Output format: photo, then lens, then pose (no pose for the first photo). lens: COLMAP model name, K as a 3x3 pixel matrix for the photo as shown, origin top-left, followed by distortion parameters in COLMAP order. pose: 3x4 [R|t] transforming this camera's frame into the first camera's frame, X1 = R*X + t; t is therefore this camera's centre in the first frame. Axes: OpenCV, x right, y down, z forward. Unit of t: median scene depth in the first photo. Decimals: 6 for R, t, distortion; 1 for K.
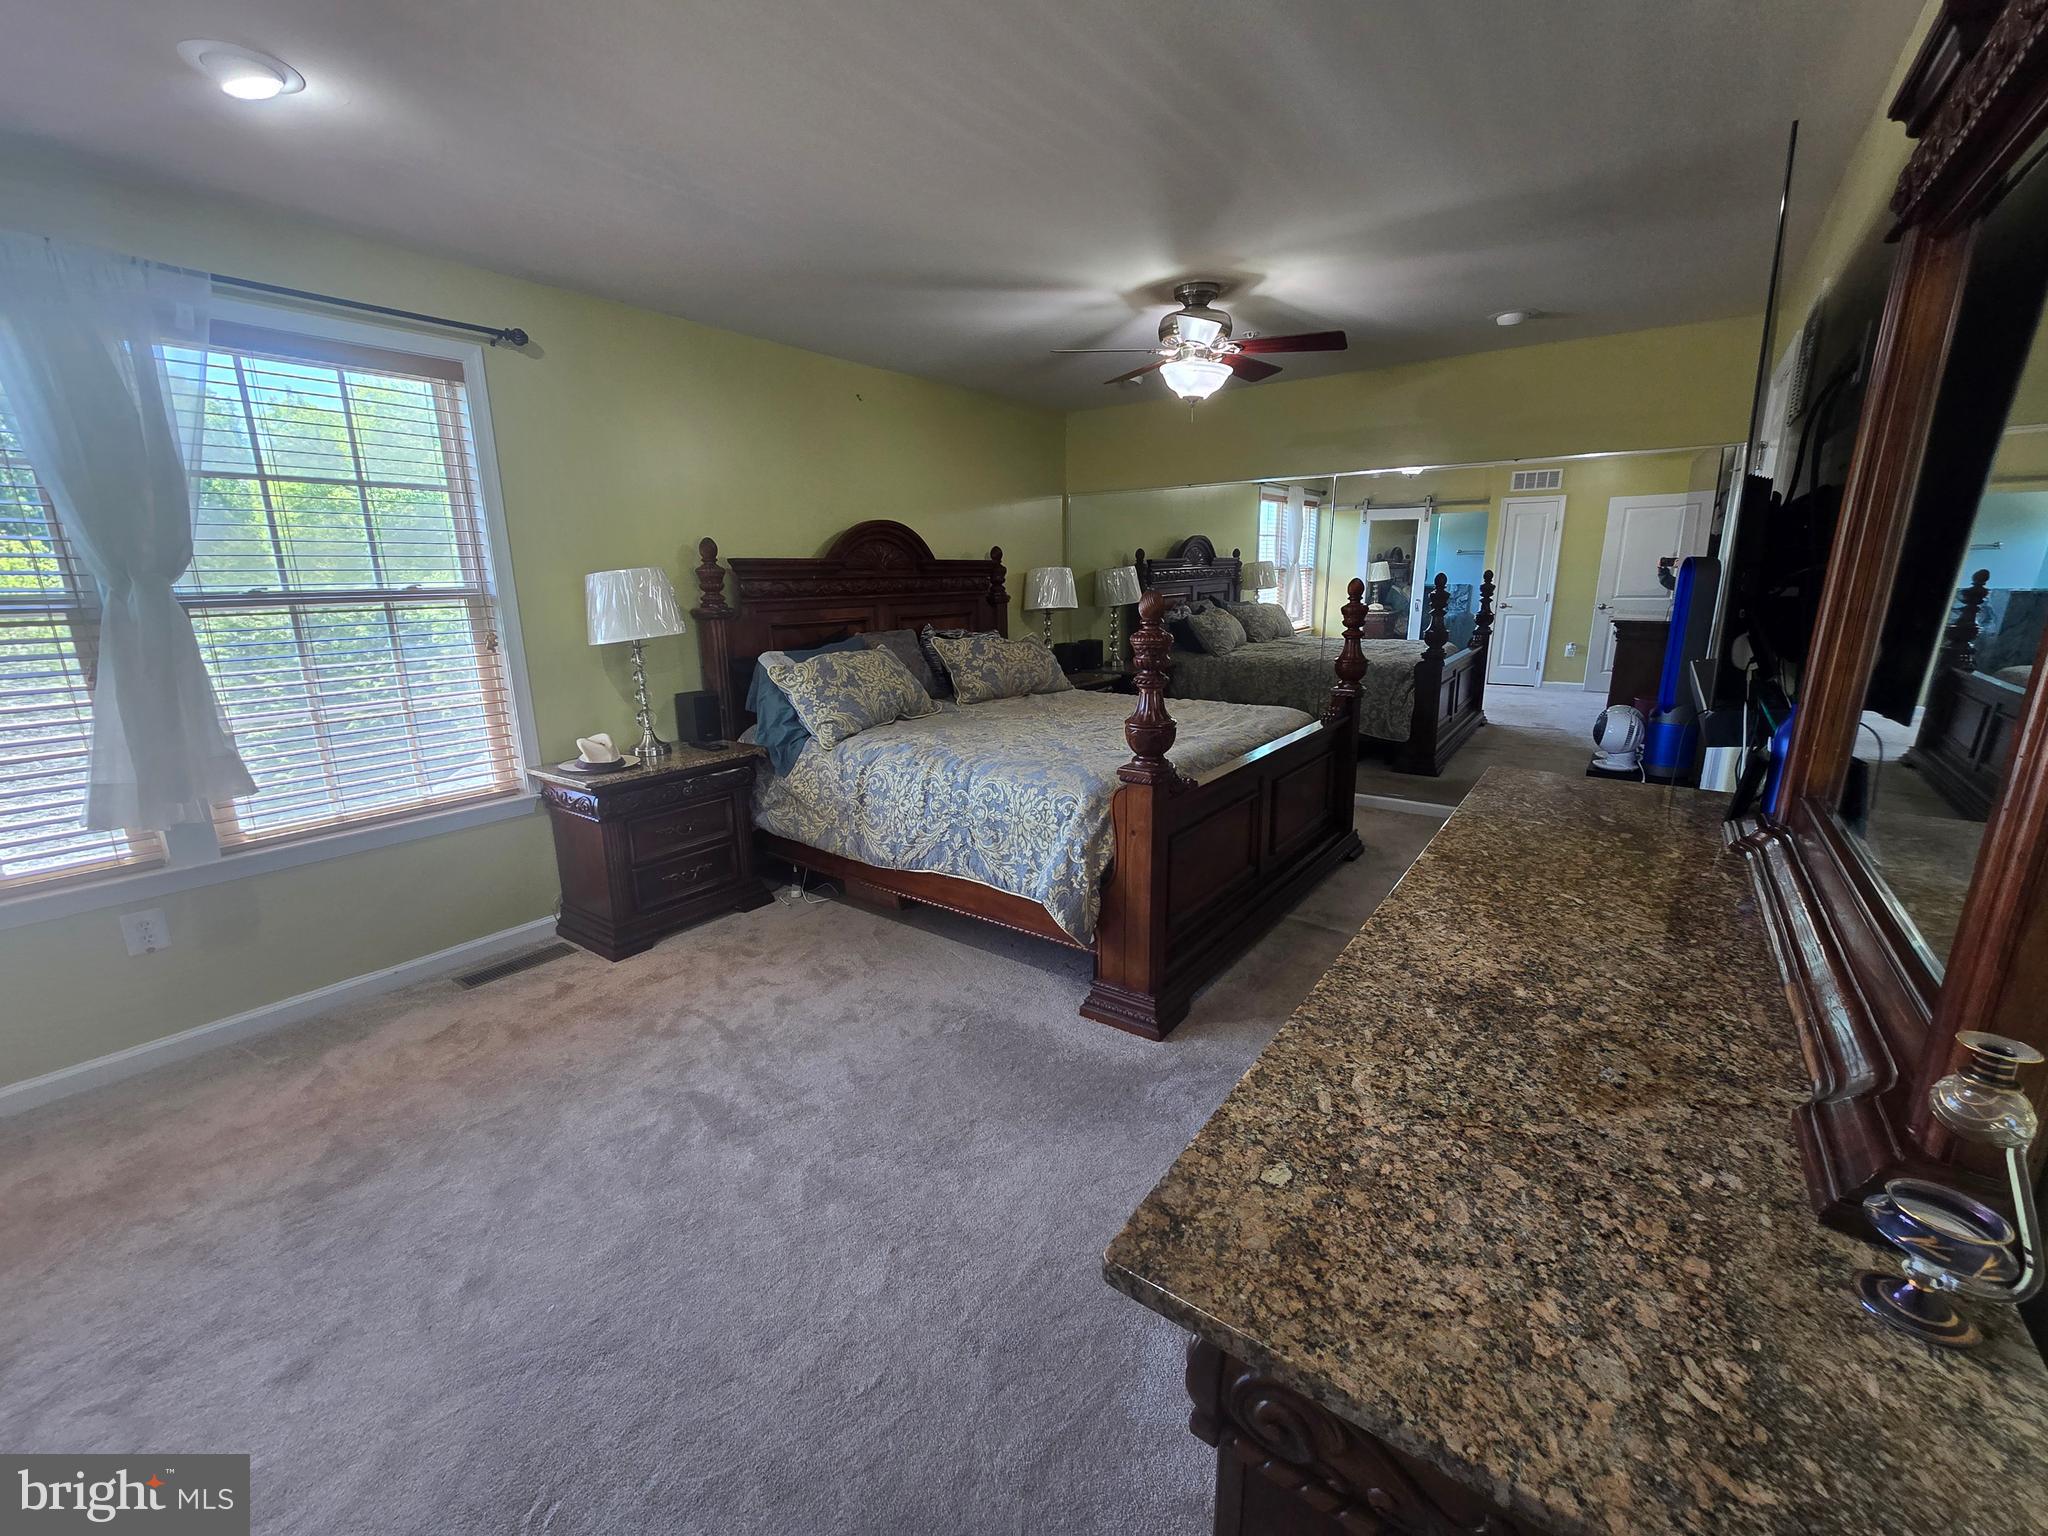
lens RADIAL K [[846.4, 0, 1035.3], [0, 846.4, 770.3], [0, 0, 1]] dist [-0.002061, 0.000952]
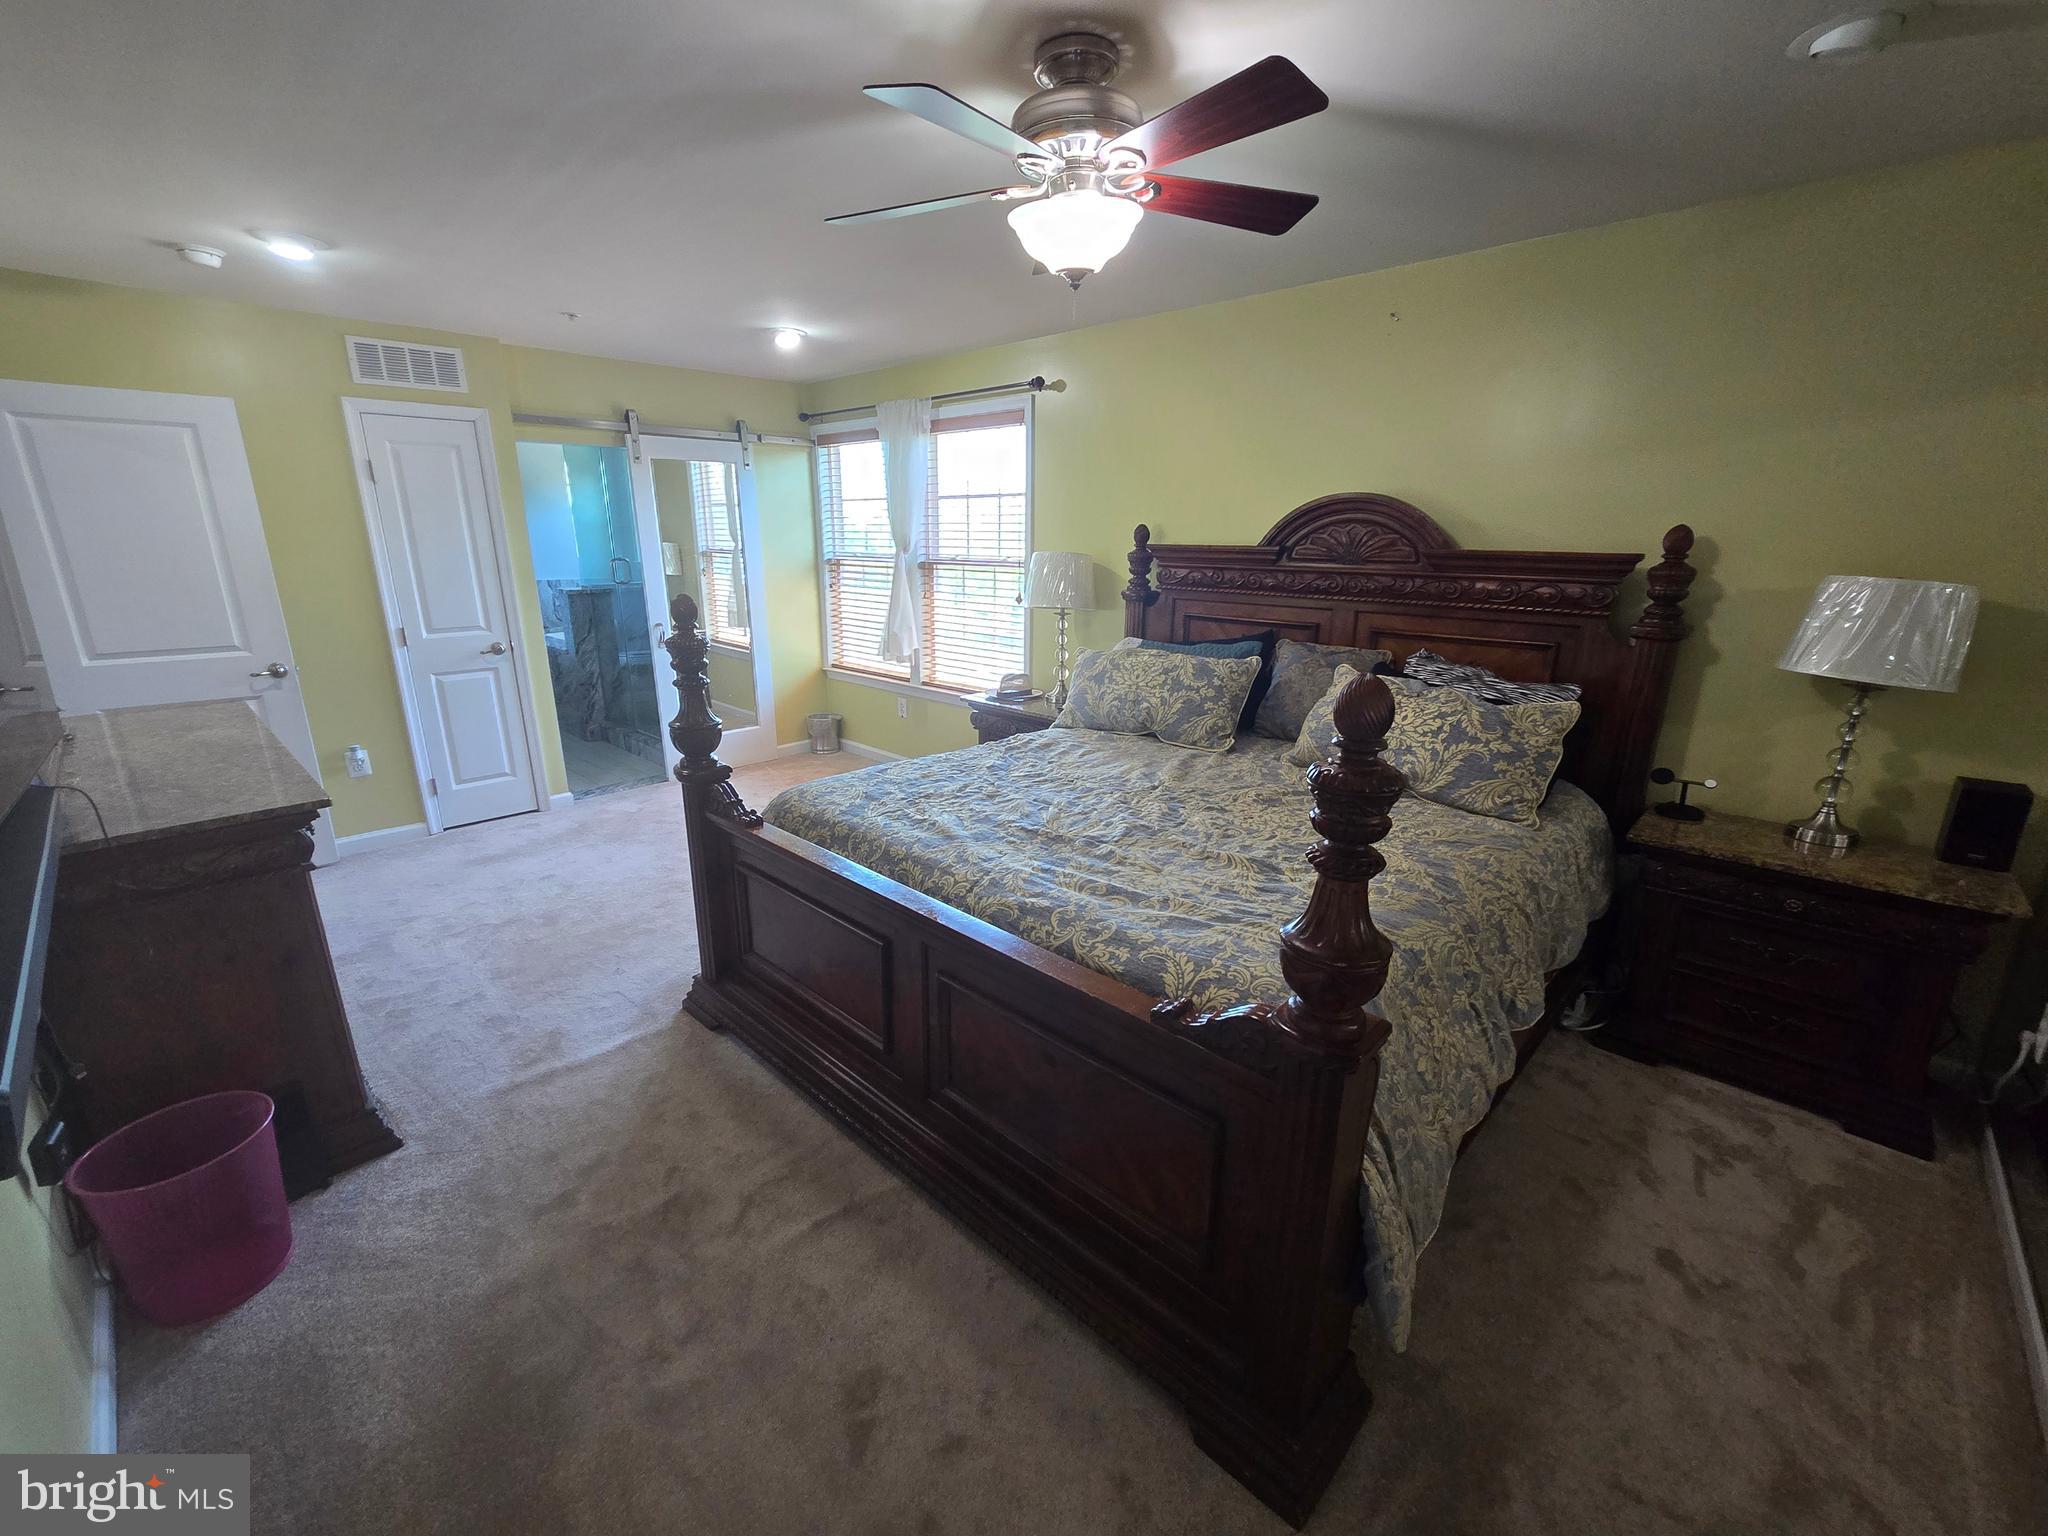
lens RADIAL K [[846.4, 0, 1011.7], [0, 846.4, 773.8], [0, 0, 1]] dist [-0.002061, 0.000952]
pose [[-0.142047, 0.285800, -0.947703, 0.456675], [-0.230796, 0.921461, 0.312479, -0.174702], [0.962578, 0.263112, -0.064929, 0.619376]]
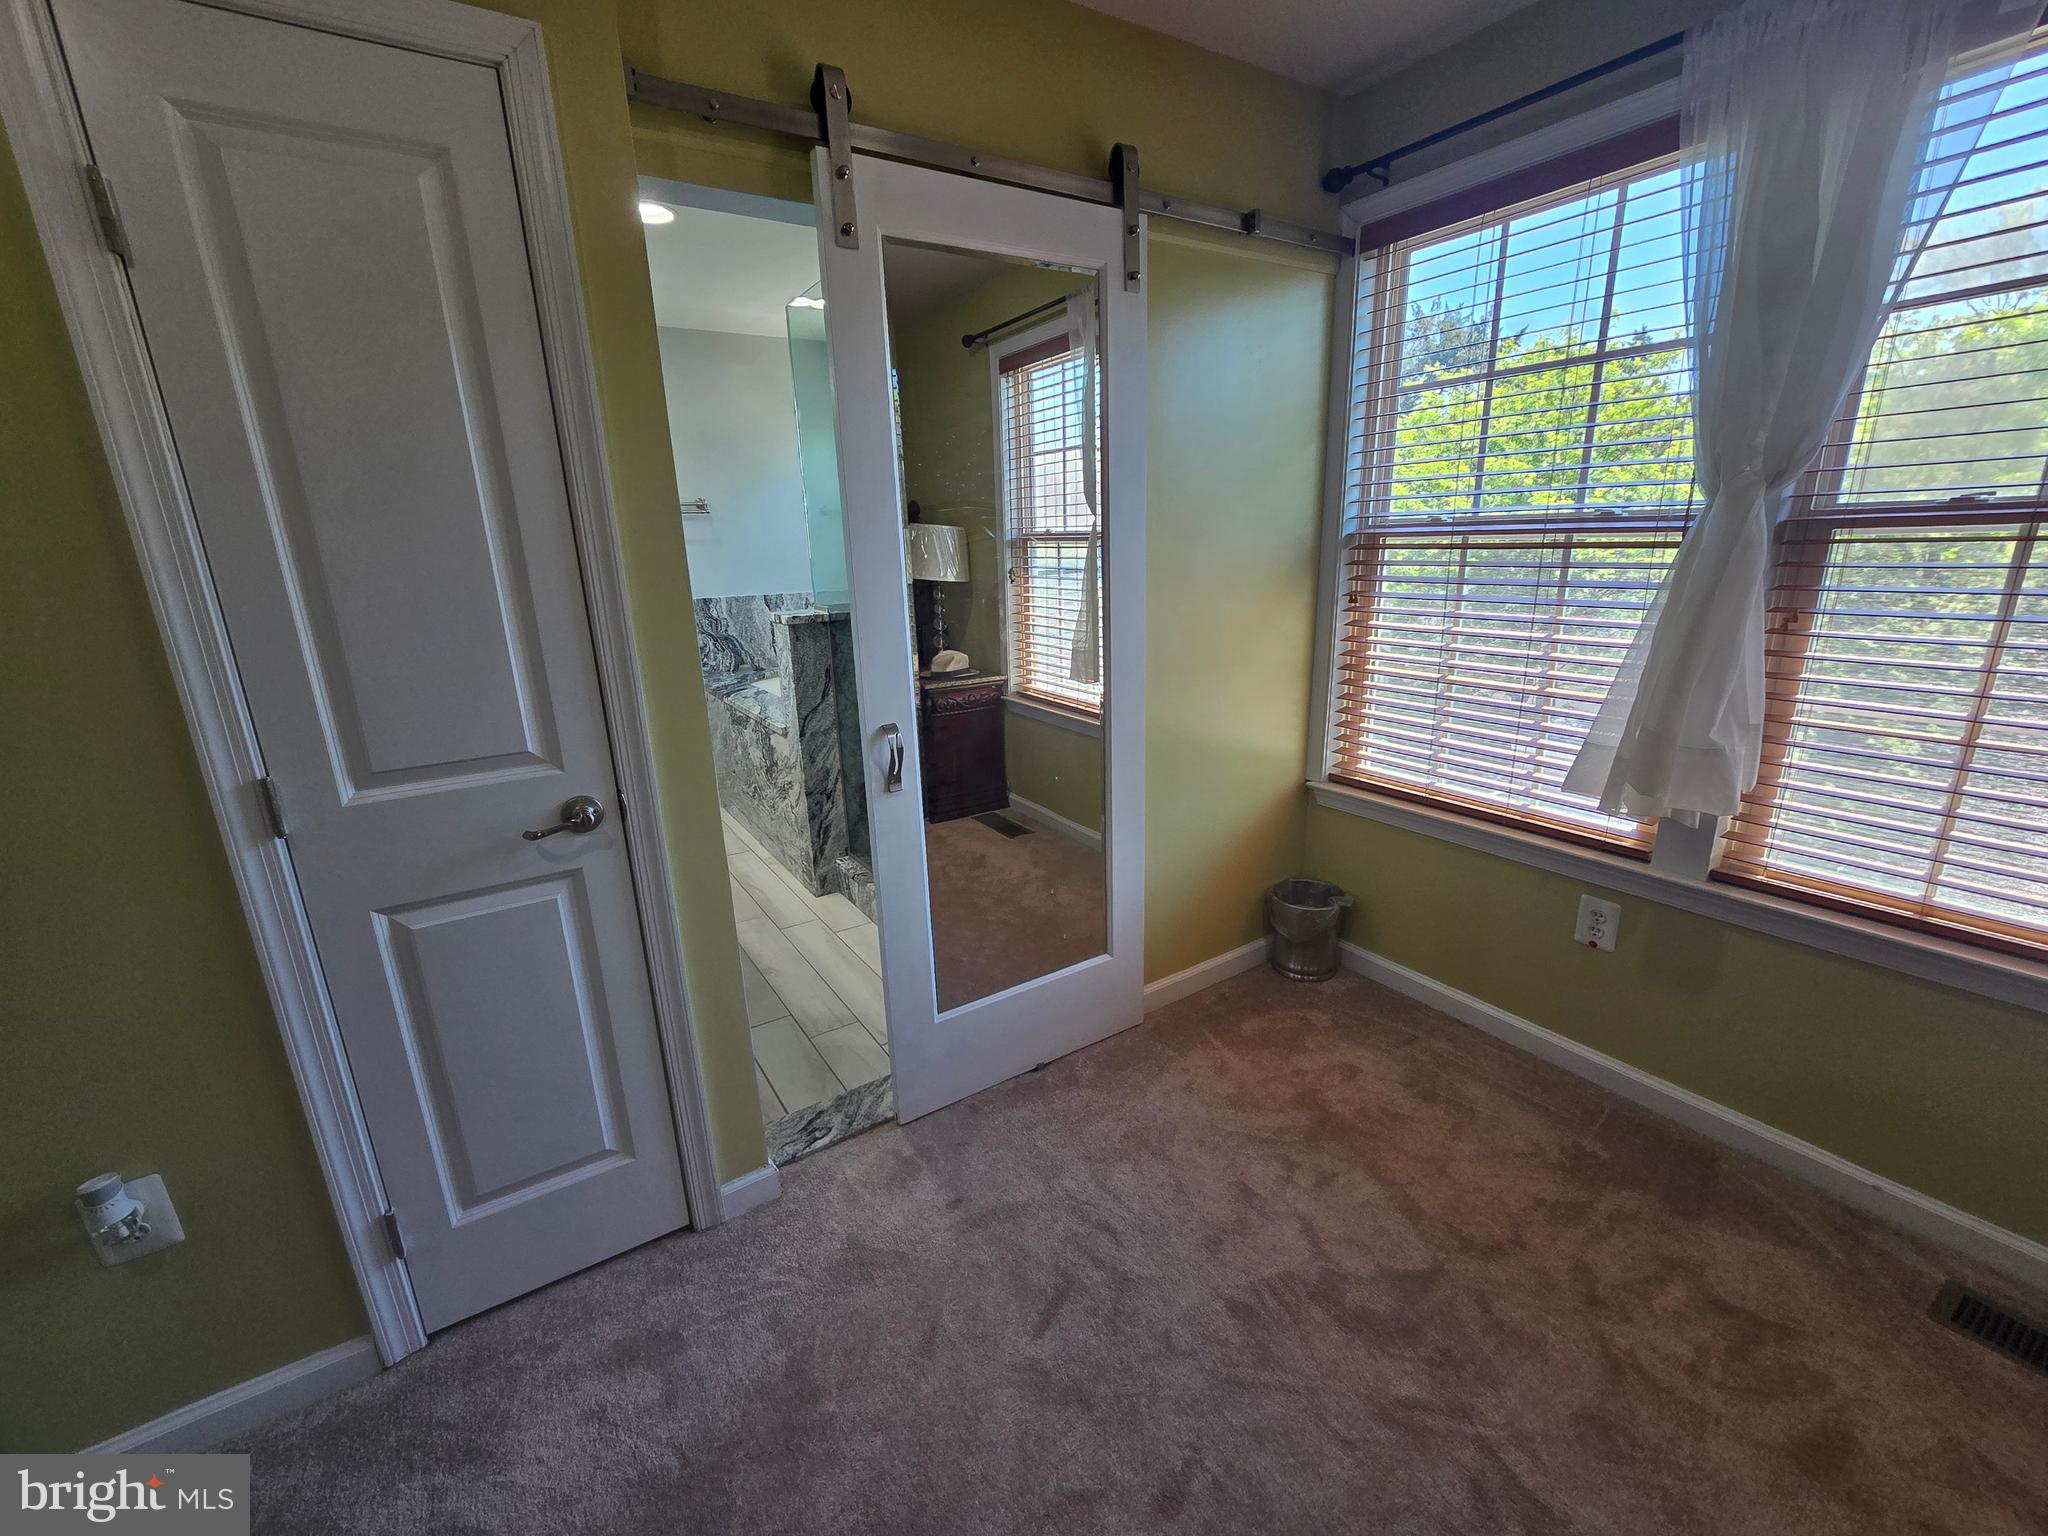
lens RADIAL K [[846.4, 0, 1017.8], [0, 846.4, 770.9], [0, 0, 1]] dist [-0.002061, 0.000952]
pose [[-0.358882, 0.274576, -0.892083, -0.060914], [-0.179025, 0.917758, 0.354500, -0.058484], [0.916053, 0.286929, -0.280211, 0.279771]]
